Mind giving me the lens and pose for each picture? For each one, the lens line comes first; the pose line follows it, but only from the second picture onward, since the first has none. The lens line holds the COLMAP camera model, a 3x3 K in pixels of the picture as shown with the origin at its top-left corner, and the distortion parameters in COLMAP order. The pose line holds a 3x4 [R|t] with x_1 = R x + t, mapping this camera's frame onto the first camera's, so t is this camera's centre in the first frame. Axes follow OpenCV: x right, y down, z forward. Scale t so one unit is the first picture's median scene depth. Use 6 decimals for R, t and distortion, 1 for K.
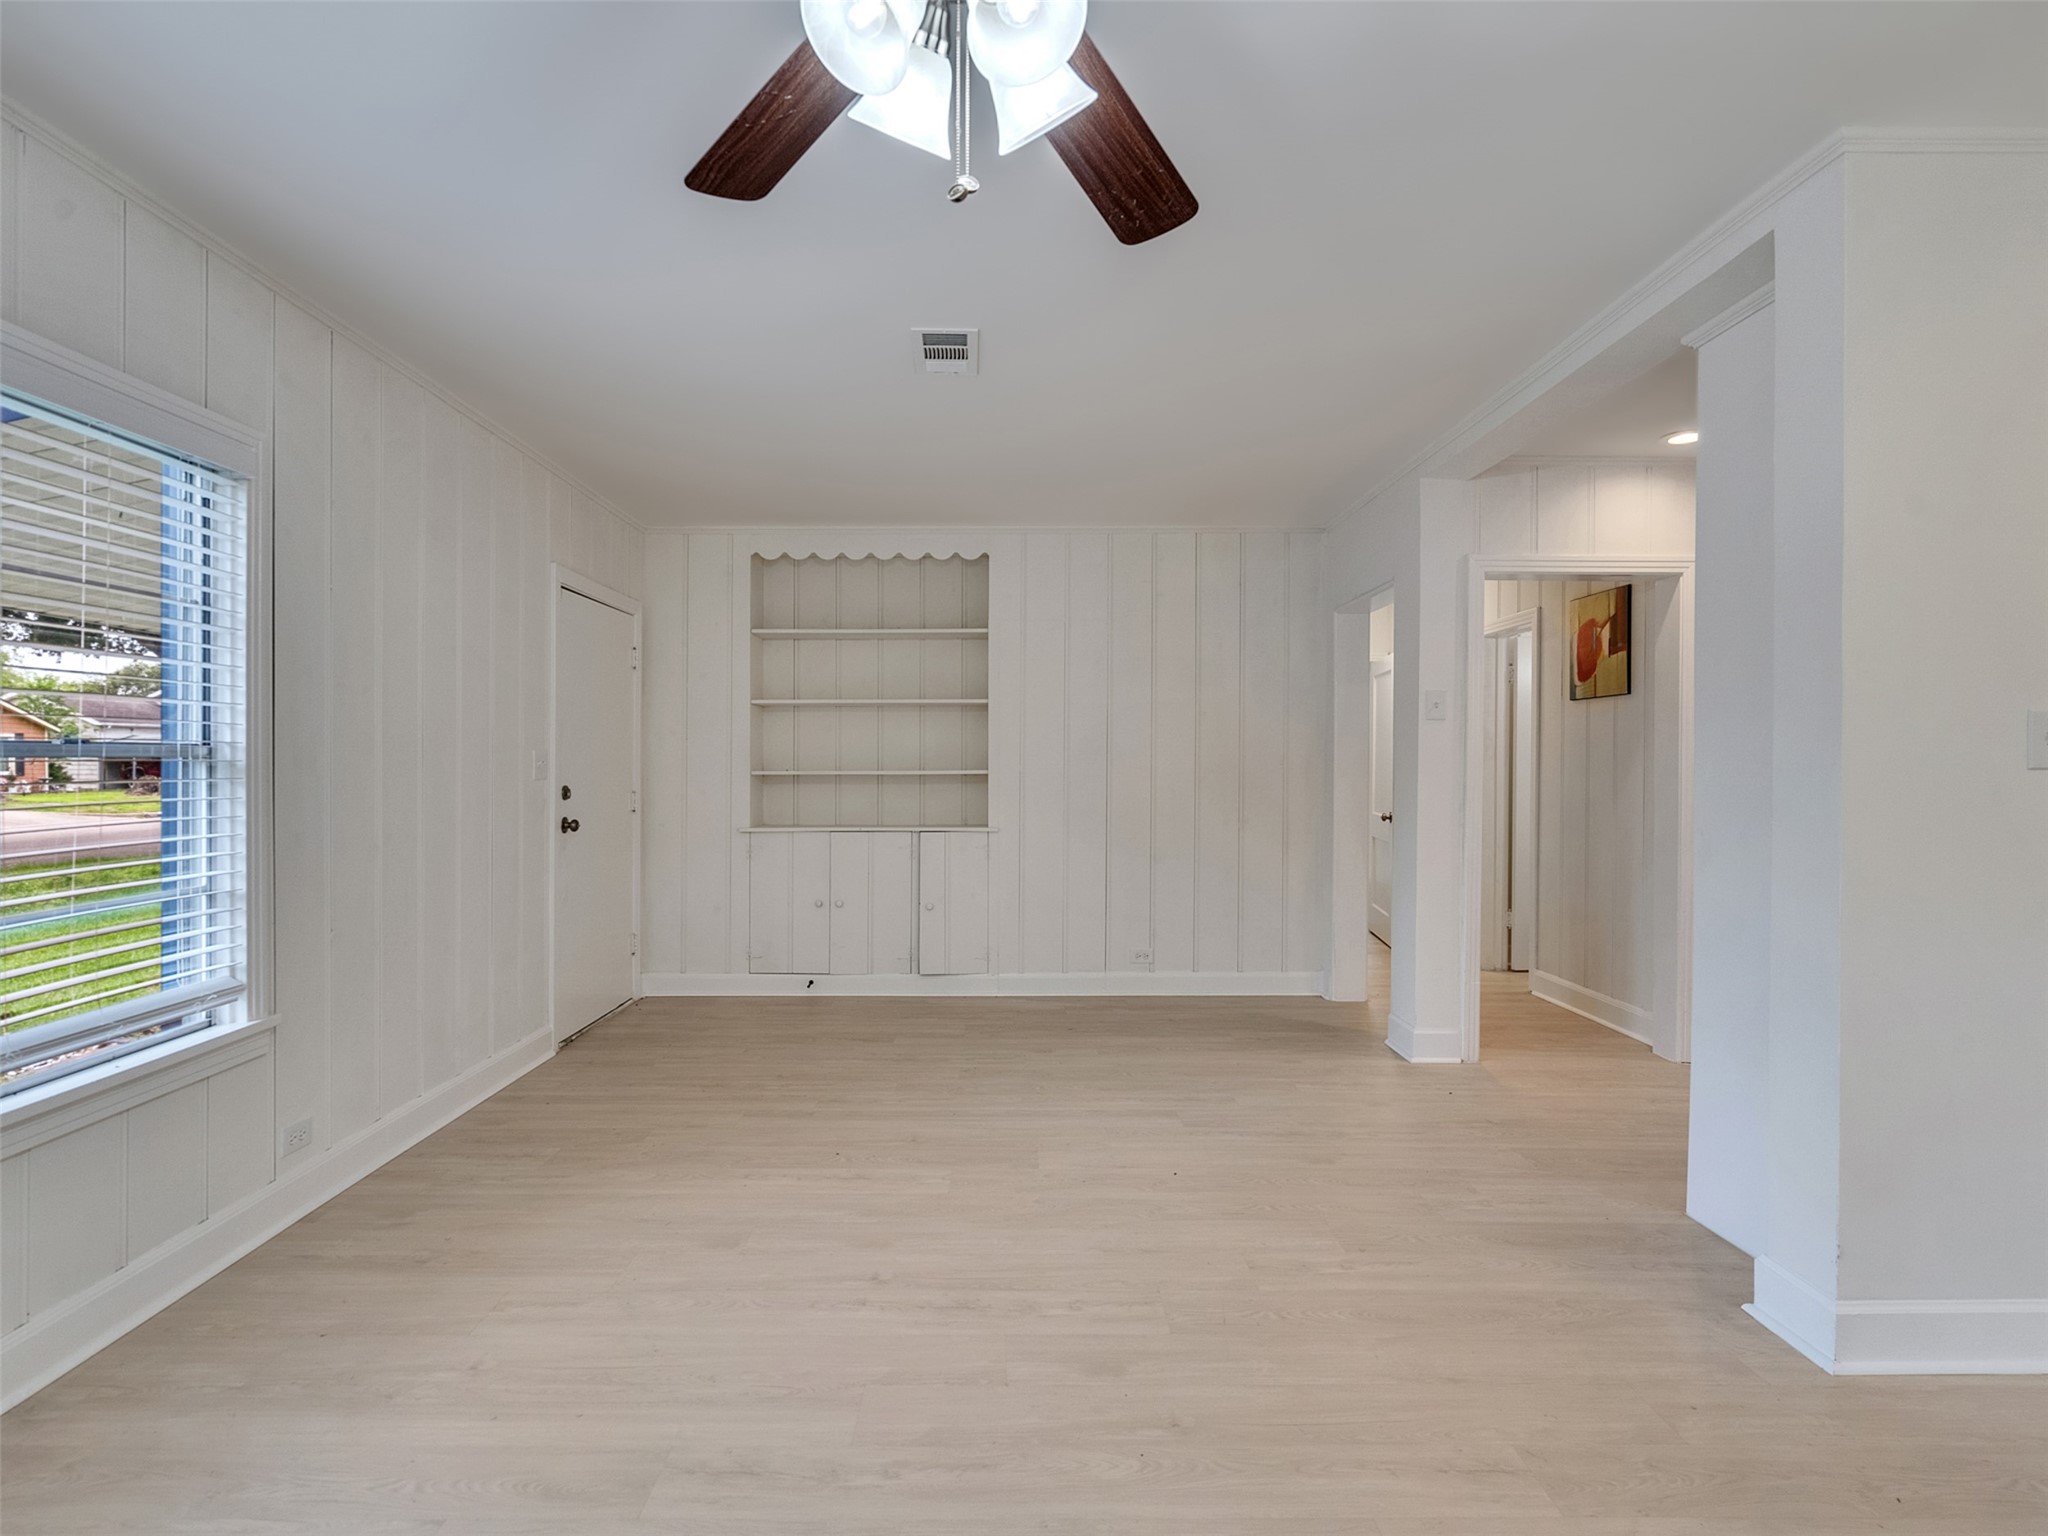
lens RADIAL K [[1045.4, 0, 1005.1], [0, 1045.4, 766.4], [0, 0, 1]] dist [-0.009103, 0.006125]
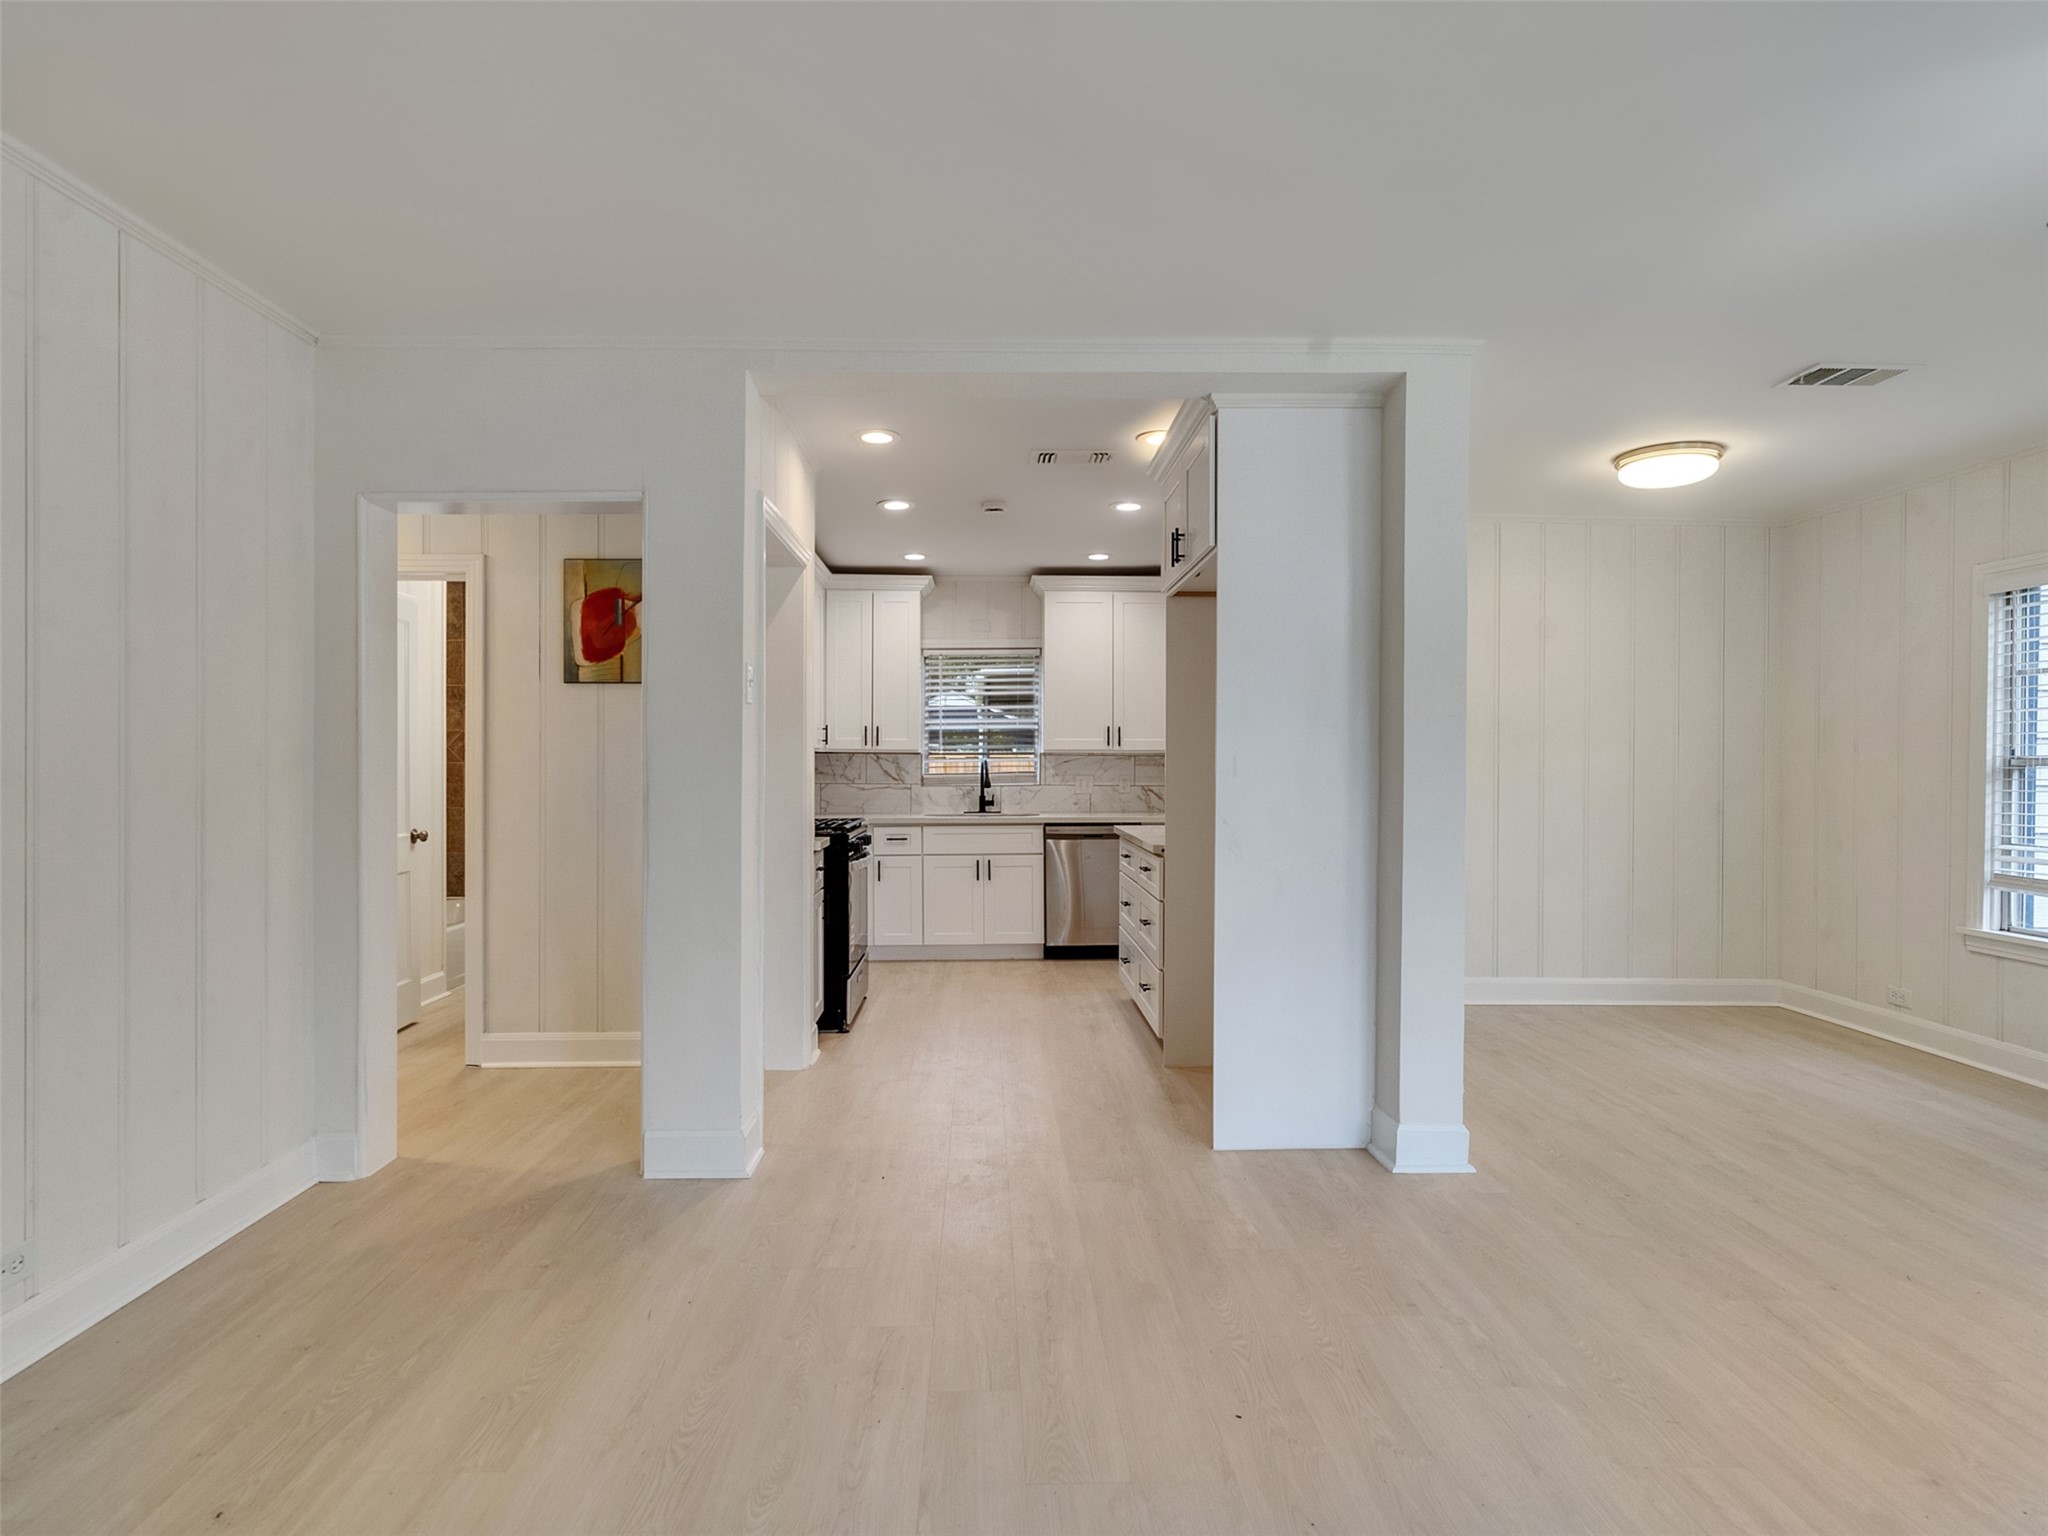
lens RADIAL K [[1045.4, 0, 1007.3], [0, 1045.4, 772.1], [0, 0, 1]] dist [-0.009103, 0.006125]
pose [[-0.022745, -0.015445, 0.999622, -0.292848], [0.002405, 0.999877, 0.015504, -0.006826], [-0.999738, 0.002756, -0.022705, 0.735658]]
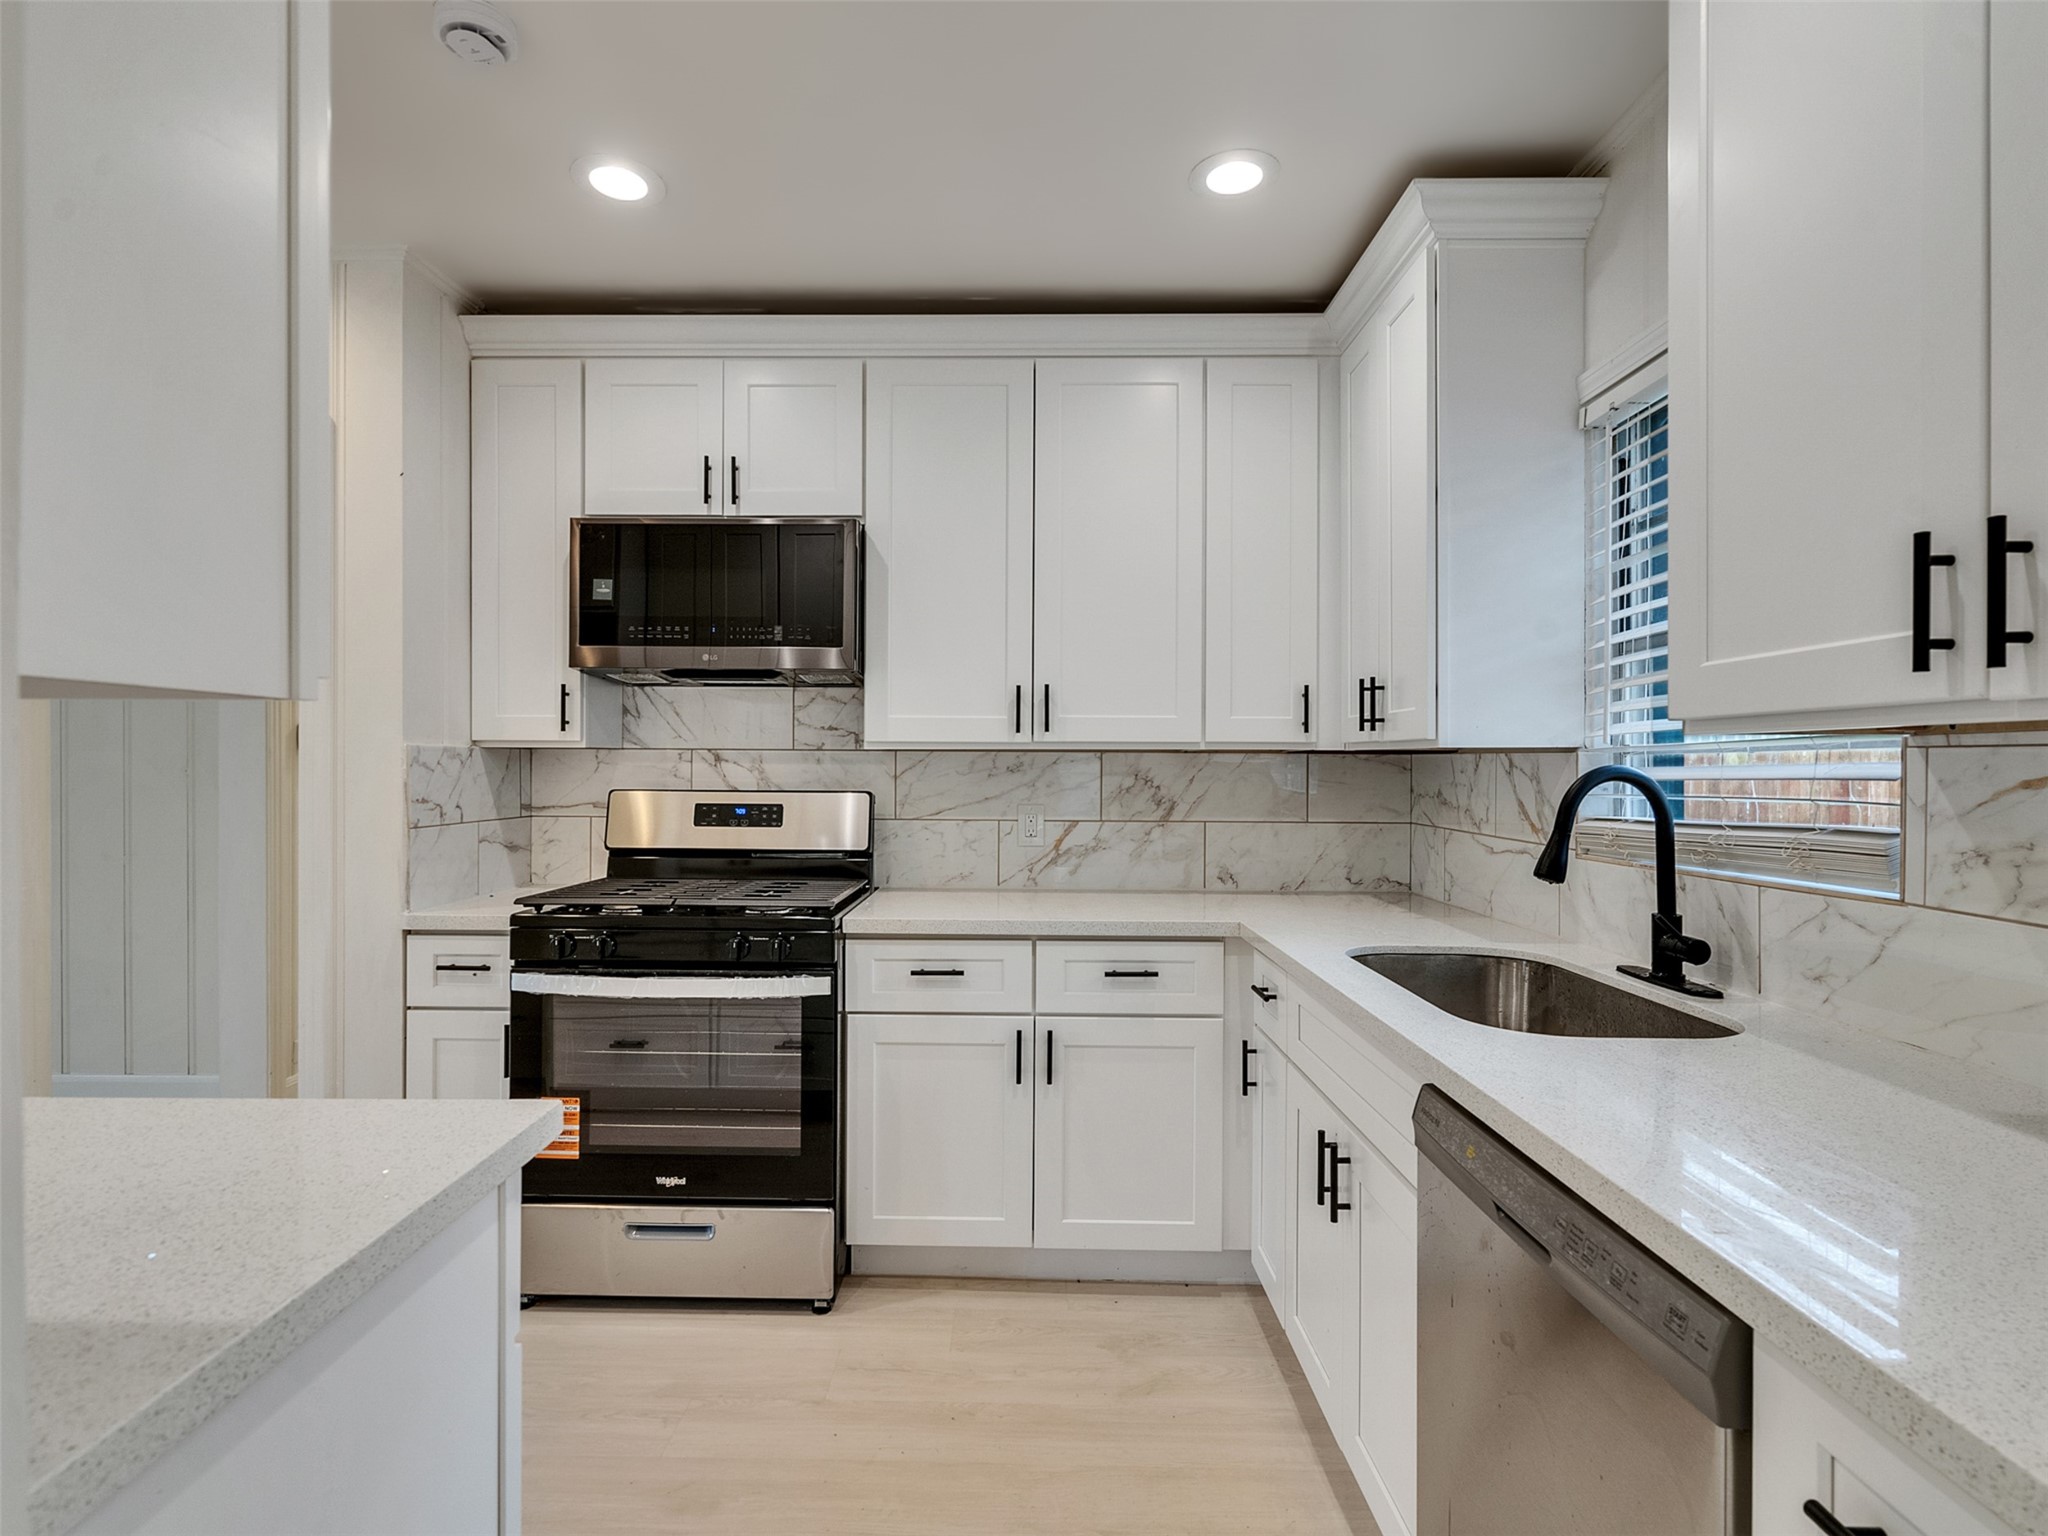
lens RADIAL K [[1045.4, 0, 1005.9], [0, 1045.4, 769.6], [0, 0, 1]] dist [-0.009103, 0.006125]
pose [[0.999832, -0.001932, -0.018238, 0.930047], [0.001926, 0.999998, -0.000302, -0.002223], [0.018238, 0.000267, 0.999834, 0.373637]]
